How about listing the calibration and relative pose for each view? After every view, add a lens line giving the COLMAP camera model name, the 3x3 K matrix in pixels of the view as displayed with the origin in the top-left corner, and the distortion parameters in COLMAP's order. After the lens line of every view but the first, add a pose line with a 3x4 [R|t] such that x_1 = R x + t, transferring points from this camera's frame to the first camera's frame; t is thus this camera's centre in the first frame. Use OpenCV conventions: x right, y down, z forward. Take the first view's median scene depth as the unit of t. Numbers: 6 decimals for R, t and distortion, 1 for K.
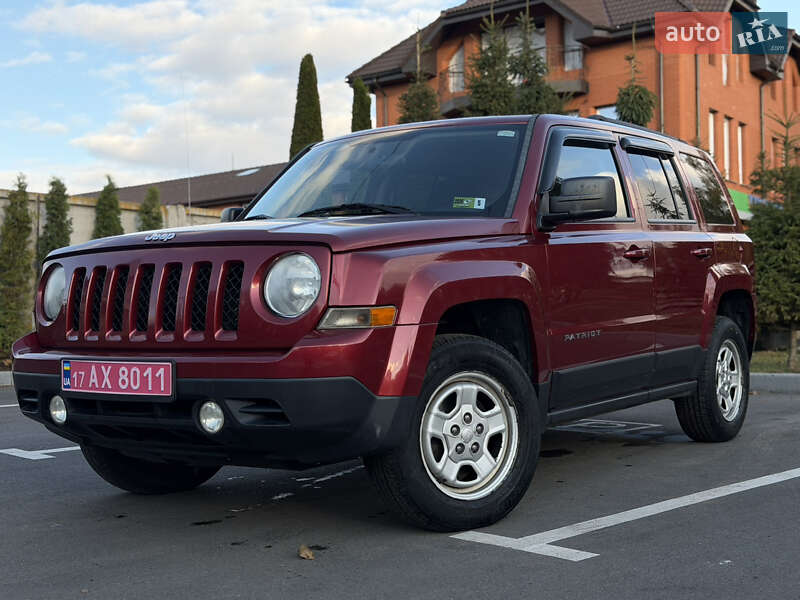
lens RADIAL K [[1122.0, 0, 404.9], [0, 1122.0, 304.6], [0, 0, 1]] dist [0.116375, 0.000000]
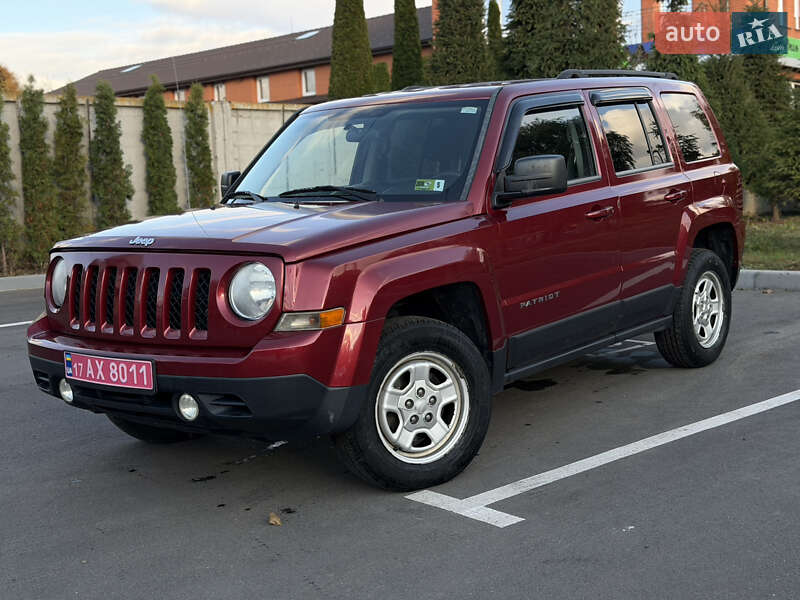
lens RADIAL K [[1122.0, 0, 401.1], [0, 1122.0, 306.5], [0, 0, 1]] dist [0.116375, 0.000000]
pose [[0.997157, -0.023073, -0.071736, 0.117629], [0.032408, 0.990743, 0.131825, -0.132182], [0.068030, -0.133775, 0.988674, -0.103206]]
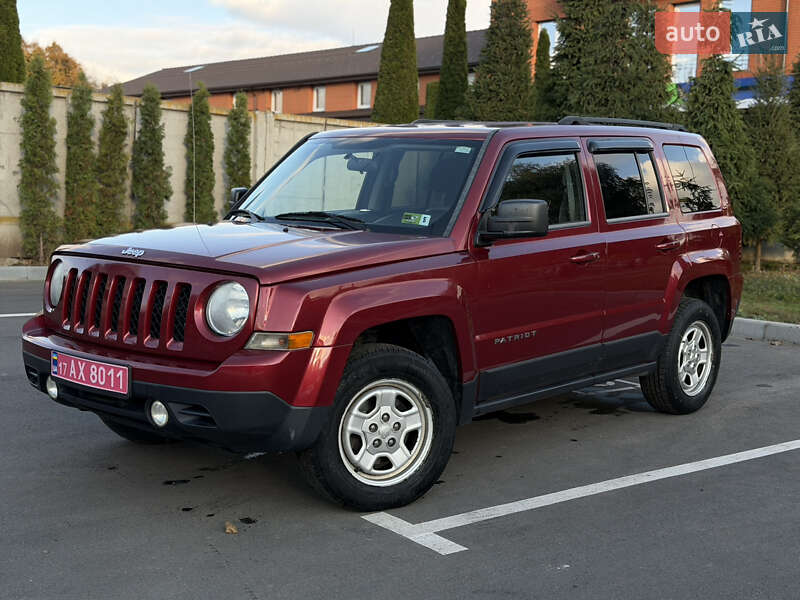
lens RADIAL K [[1122.0, 0, 400.1], [0, 1122.0, 300.4], [0, 0, 1]] dist [0.116375, 0.000000]
pose [[0.992120, 0.057161, -0.111490, 0.192675], [-0.044370, 0.992488, 0.114013, -0.153620], [0.117170, -0.108167, 0.987204, -0.143154]]
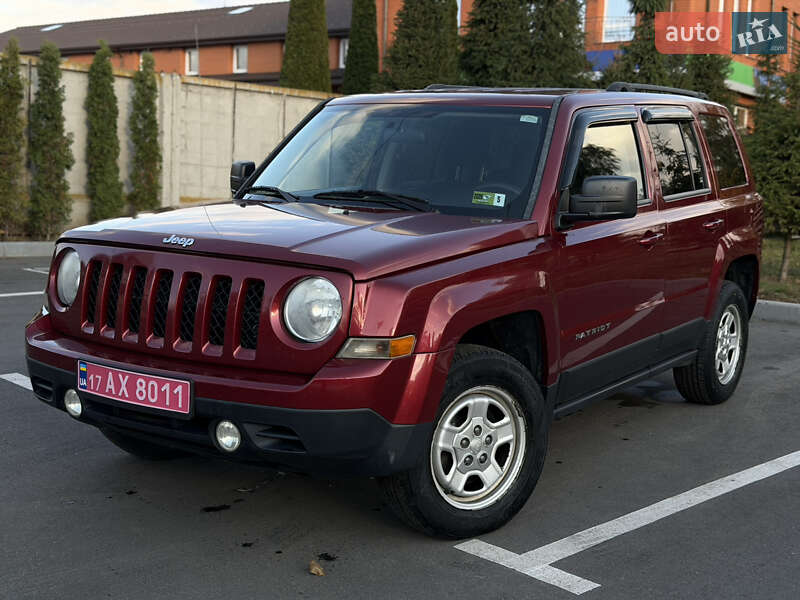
lens RADIAL K [[1122.0, 0, 406.0], [0, 1122.0, 304.4], [0, 0, 1]] dist [0.116375, 0.000000]
pose [[0.998749, 0.047046, 0.016949, -0.030984], [-0.048955, 0.989007, 0.139531, -0.148595], [-0.010198, -0.140186, 0.990073, 0.011004]]
